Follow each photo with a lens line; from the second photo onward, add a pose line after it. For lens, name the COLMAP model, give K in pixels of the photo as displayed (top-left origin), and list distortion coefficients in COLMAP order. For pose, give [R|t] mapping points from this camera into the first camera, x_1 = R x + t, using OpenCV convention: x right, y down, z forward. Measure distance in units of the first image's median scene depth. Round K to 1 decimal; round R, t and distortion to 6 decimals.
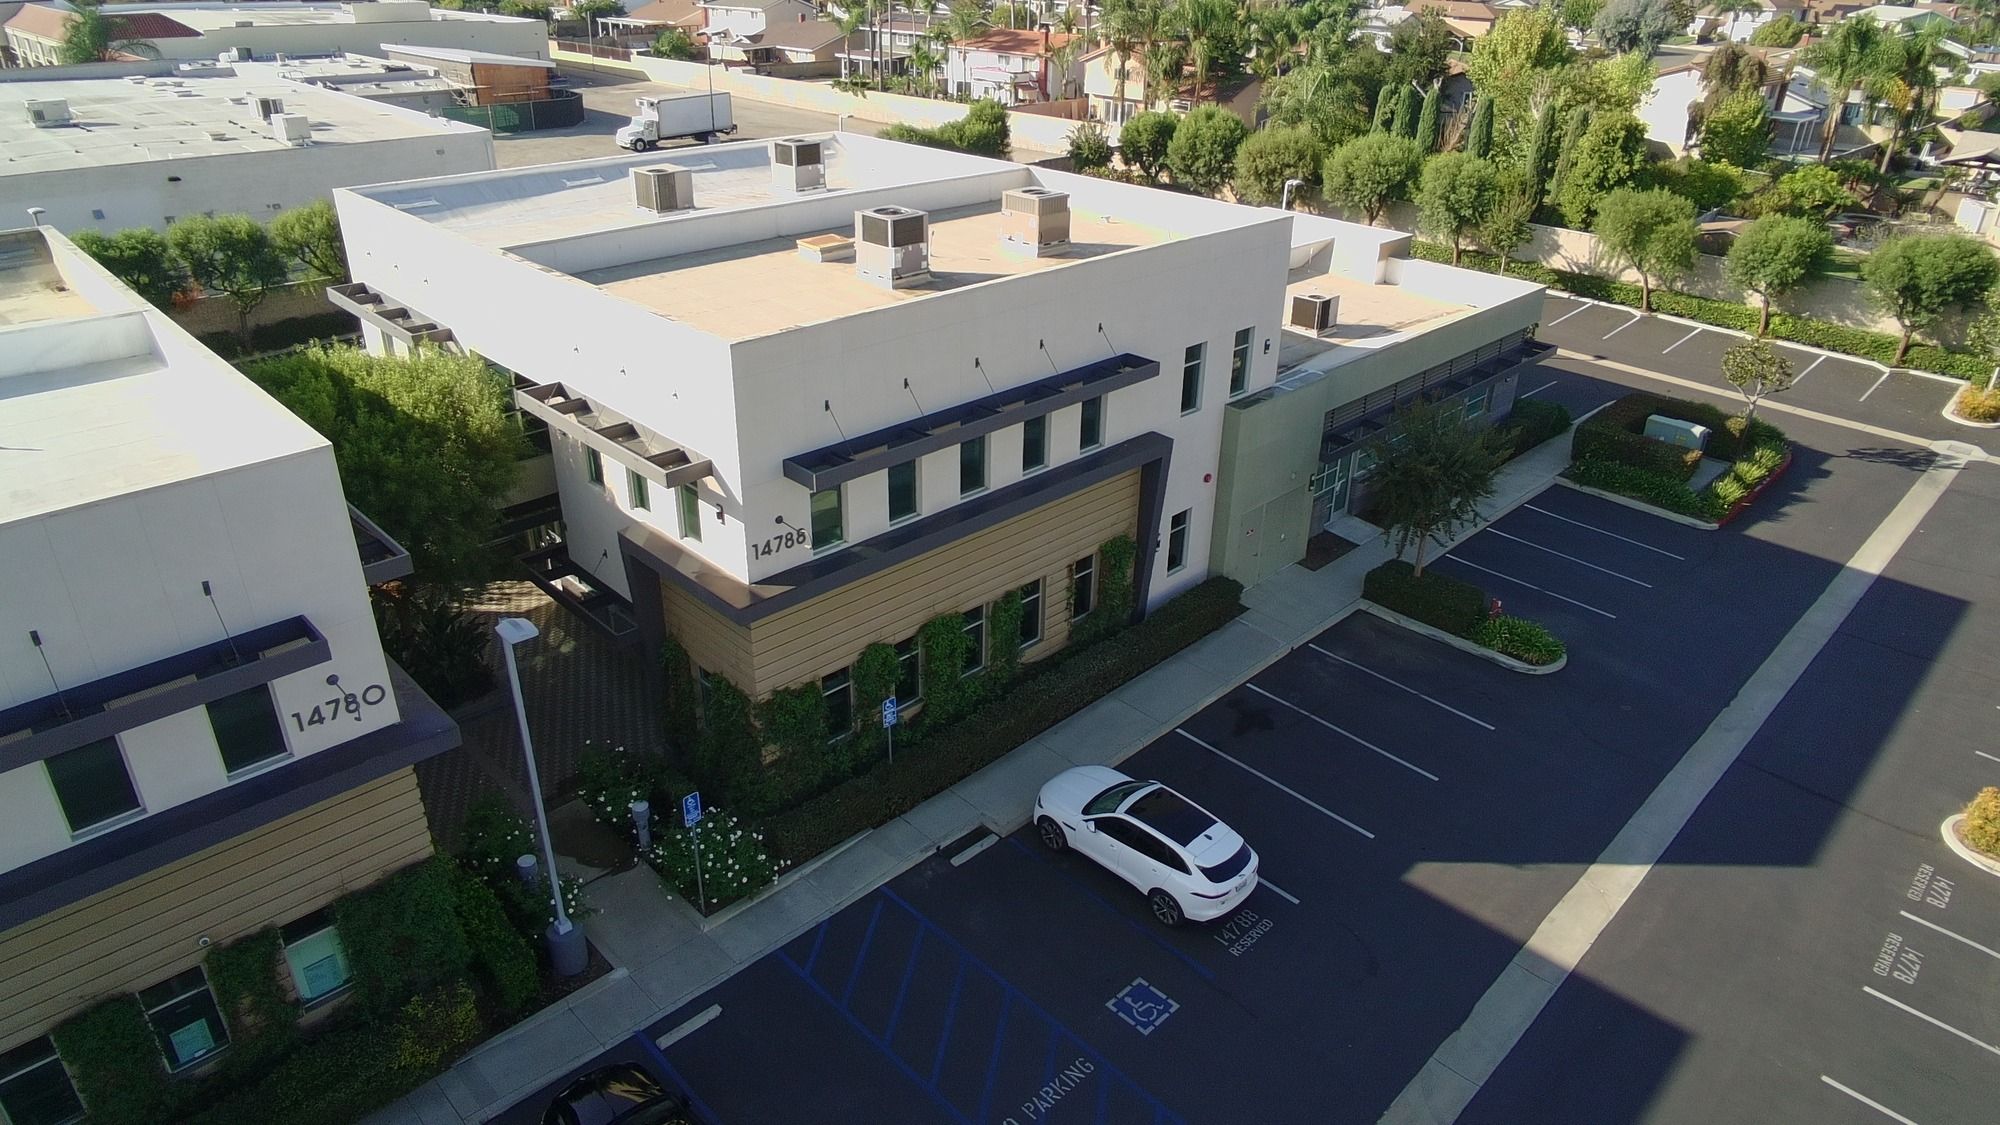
lens RADIAL K [[1225.5, 0, 1004.5], [0, 1225.5, 557.1], [0, 0, 1]] dist [-0.069980, 0.050626]
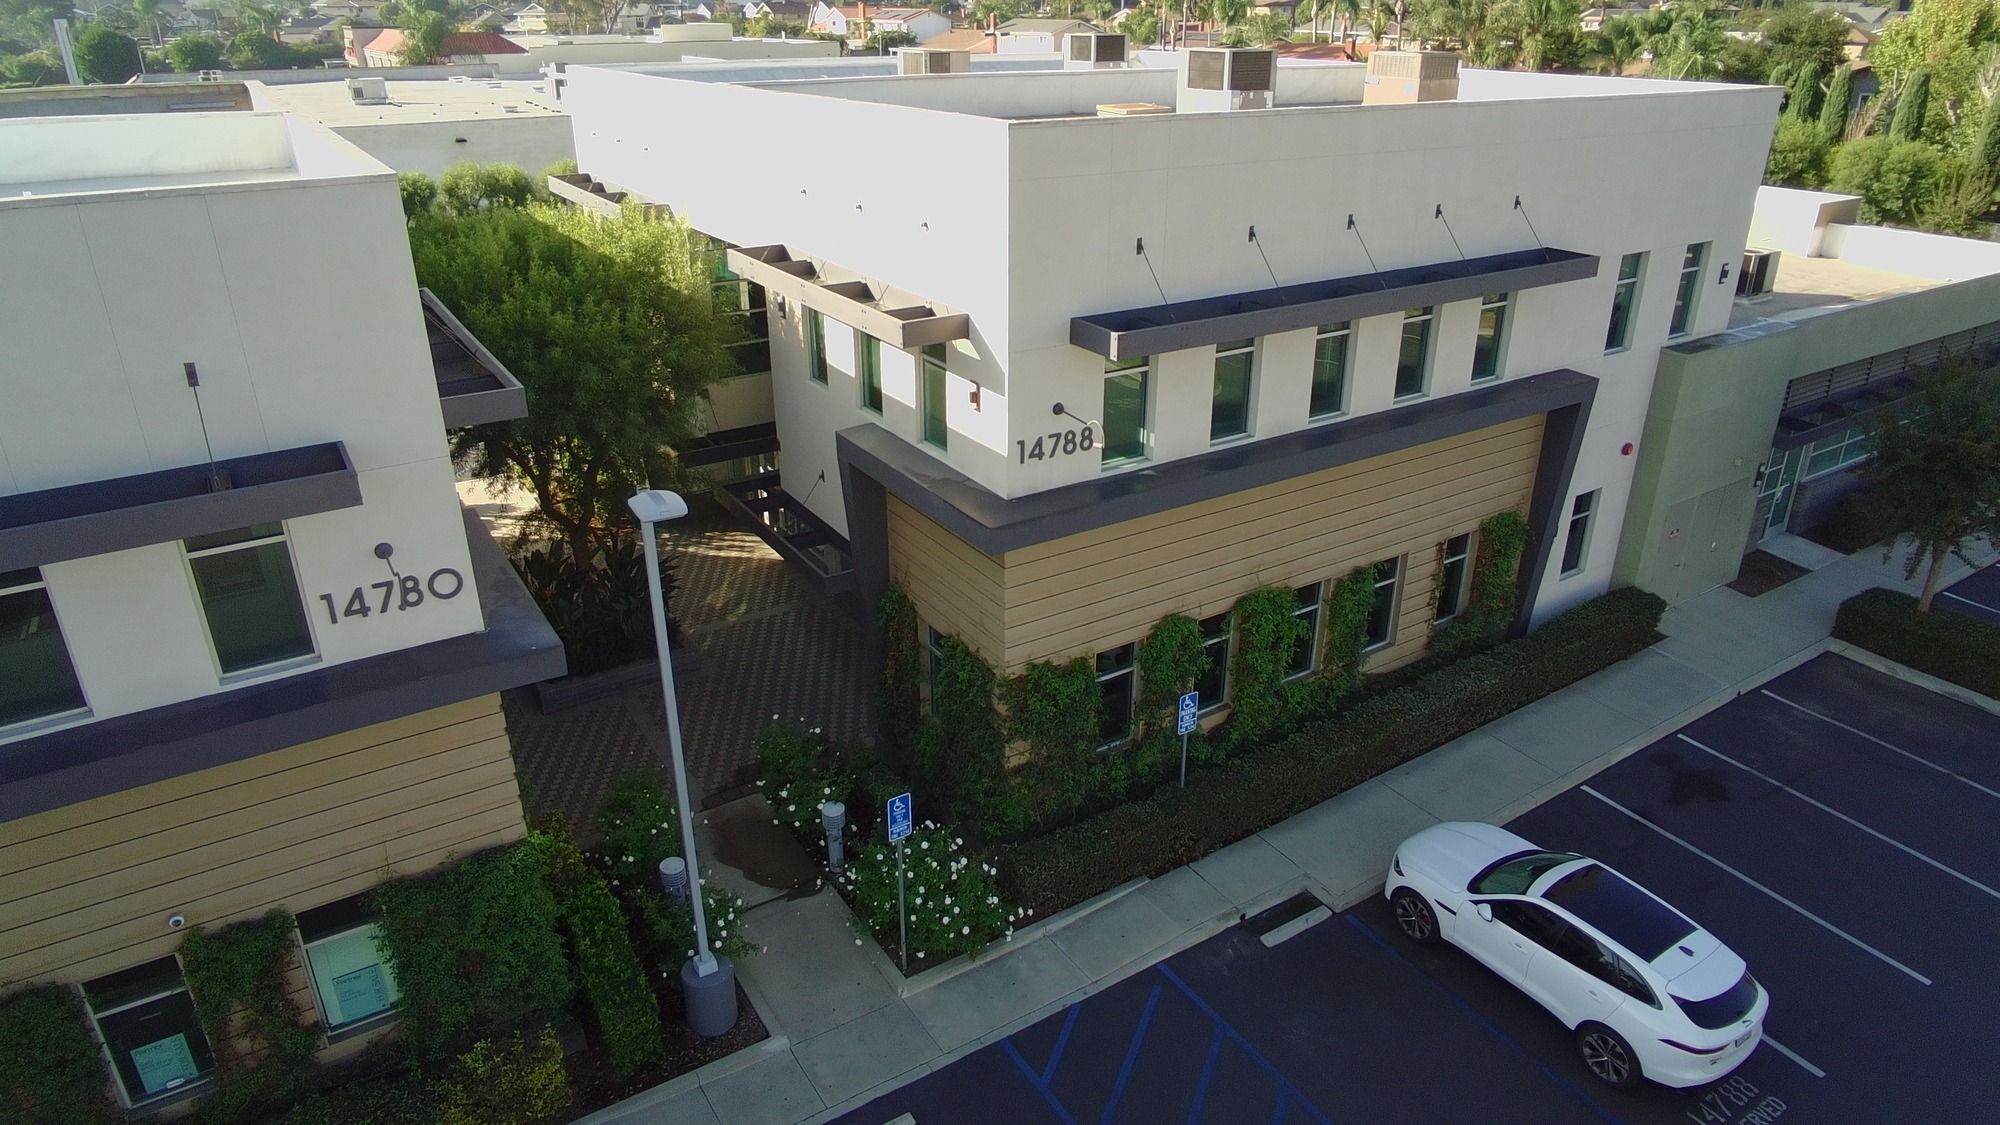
lens RADIAL K [[1225.5, 0, 1004.5], [0, 1225.5, 557.1], [0, 0, 1]] dist [-0.069980, 0.050626]
pose [[0.977302, 0.069338, -0.200185, -0.065086], [-0.078416, 0.996205, -0.037772, 0.074966], [0.196806, 0.052612, 0.979030, 0.300837]]
